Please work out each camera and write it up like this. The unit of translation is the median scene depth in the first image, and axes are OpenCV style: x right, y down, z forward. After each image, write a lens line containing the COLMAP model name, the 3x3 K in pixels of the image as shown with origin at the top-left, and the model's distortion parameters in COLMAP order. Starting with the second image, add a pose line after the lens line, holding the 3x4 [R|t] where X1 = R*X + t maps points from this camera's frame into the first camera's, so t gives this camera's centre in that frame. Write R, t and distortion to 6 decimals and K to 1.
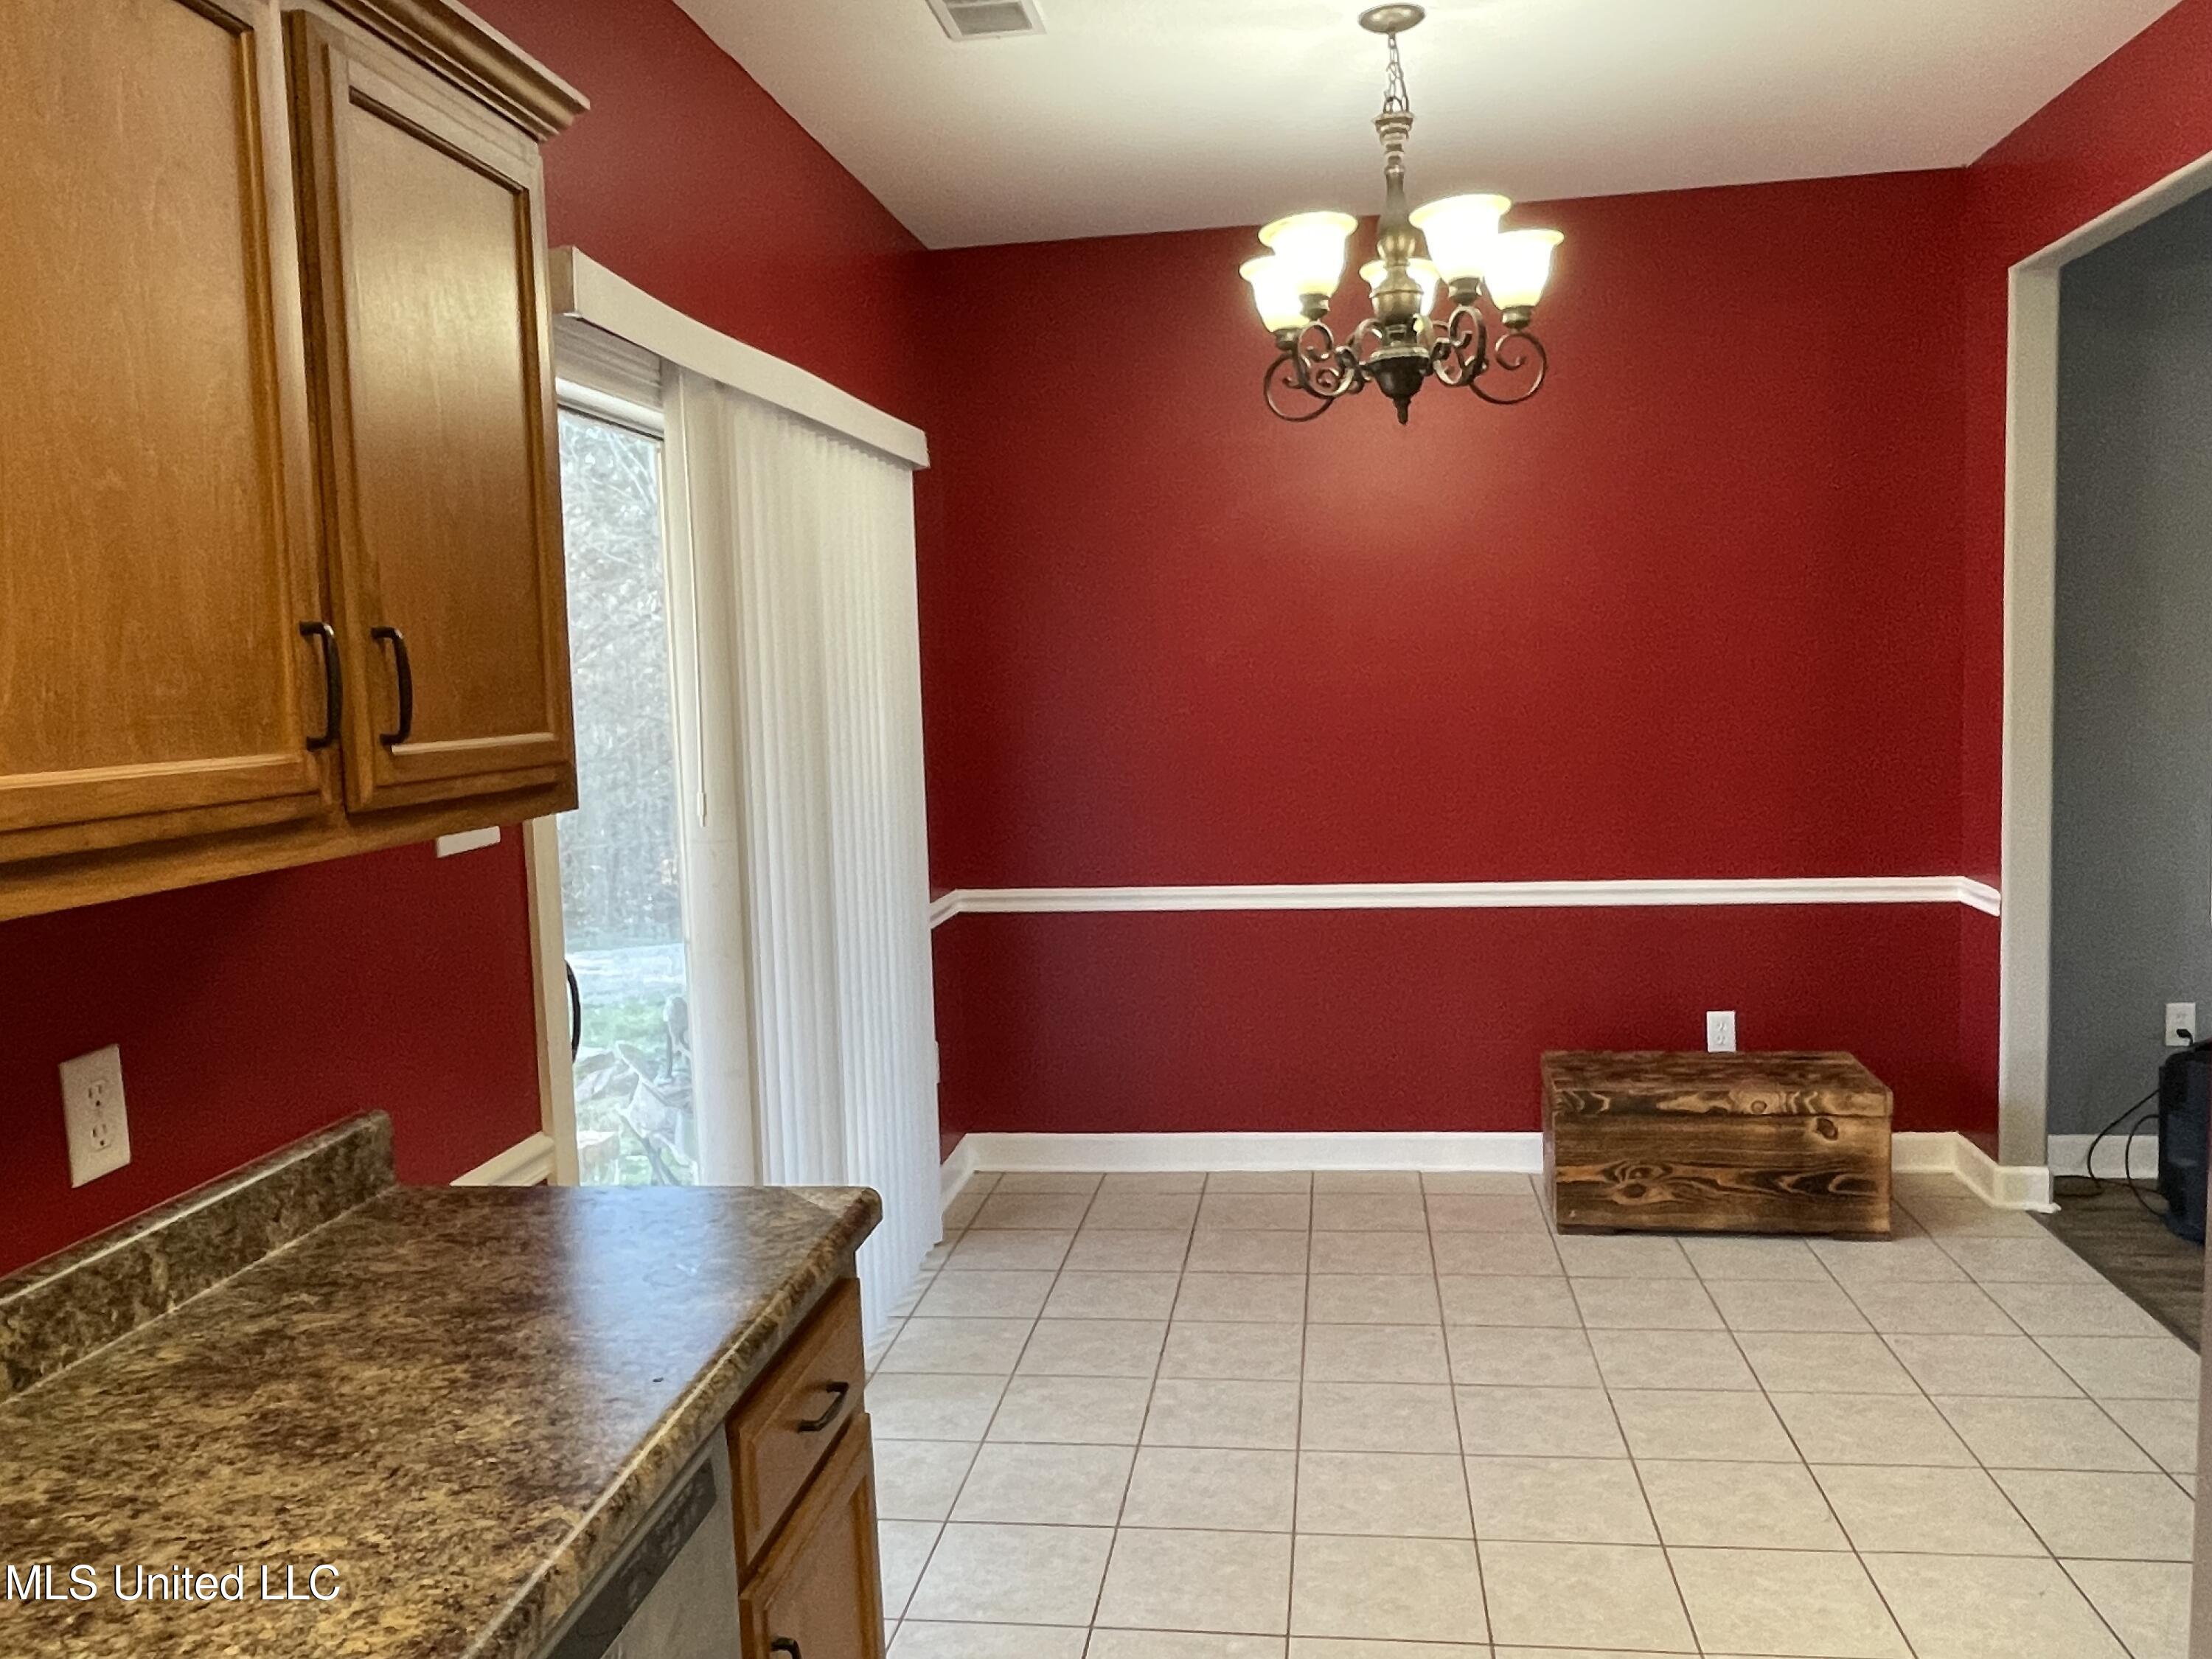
lens RADIAL K [[1688.8, 0, 1105.4], [0, 1688.8, 826.7], [0, 0, 1]] dist [-0.006288, -0.002556]
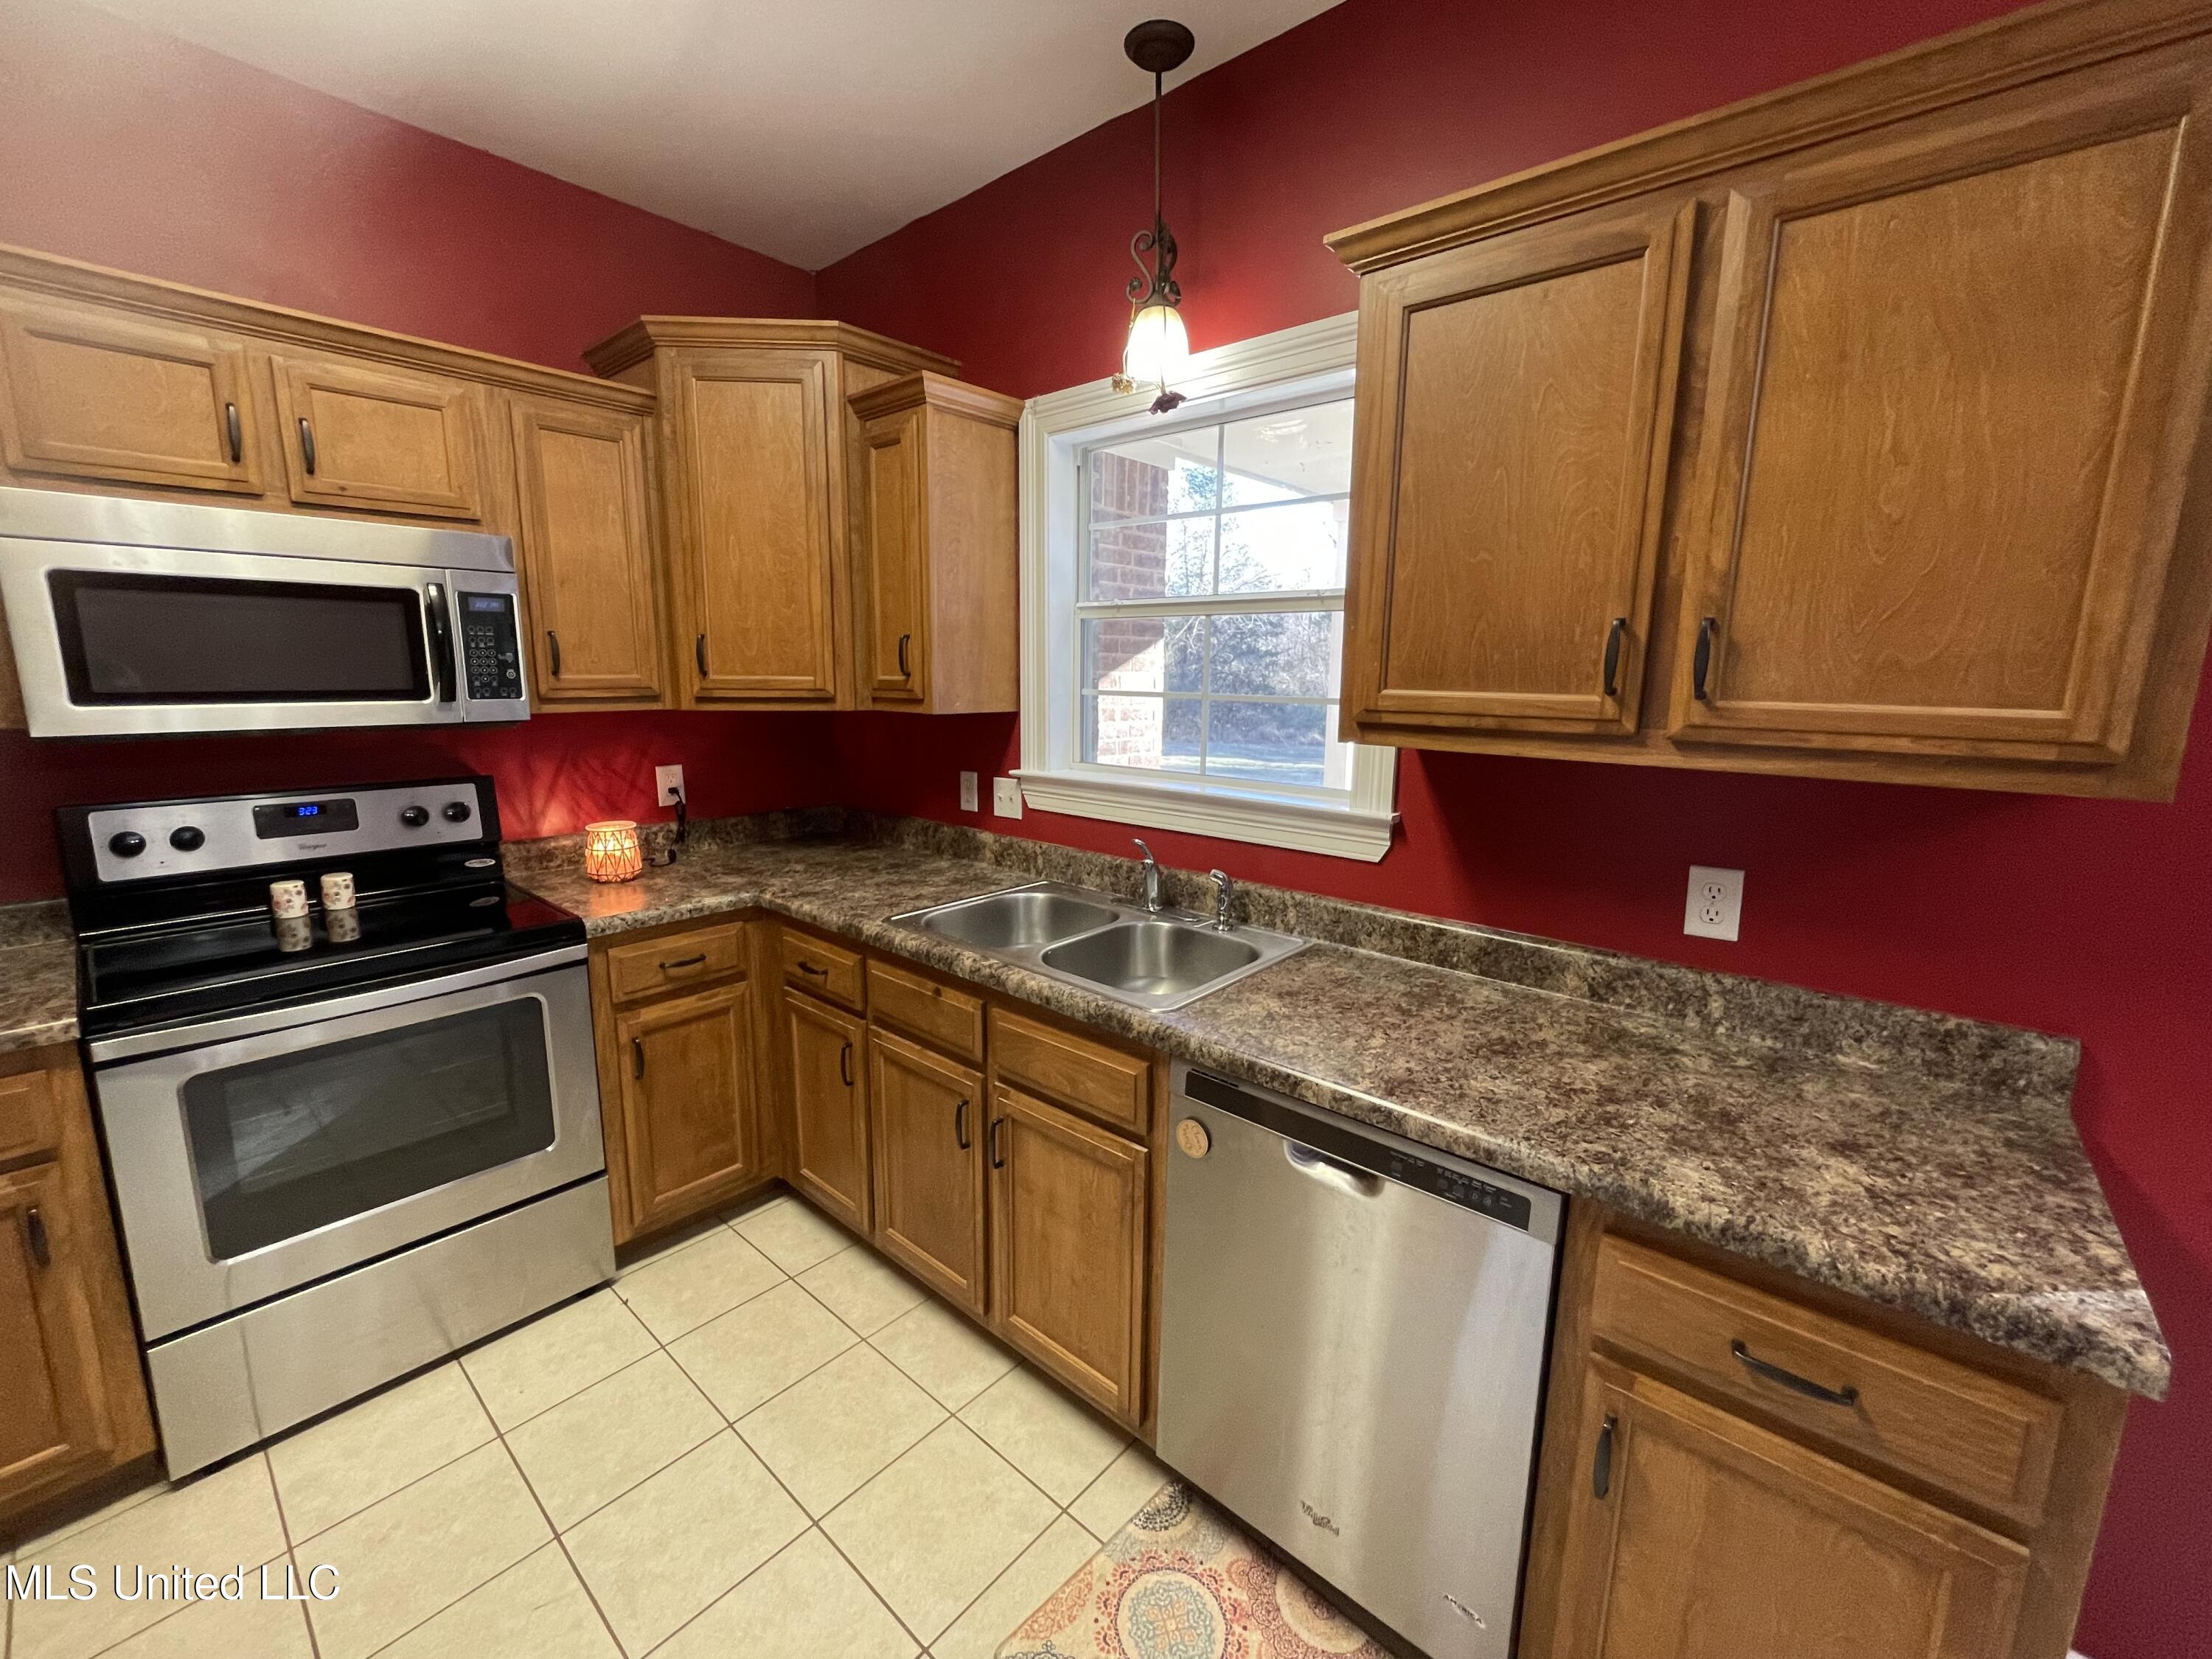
lens RADIAL K [[897.8, 0, 1102.5], [0, 897.8, 821.1], [0, 0, 1]] dist [0.001959, 0.000180]
pose [[-0.548869, 0.172111, -0.817998, 0.531570], [-0.069492, 0.965791, 0.249835, -0.106991], [0.833015, 0.193971, -0.518133, 1.005904]]
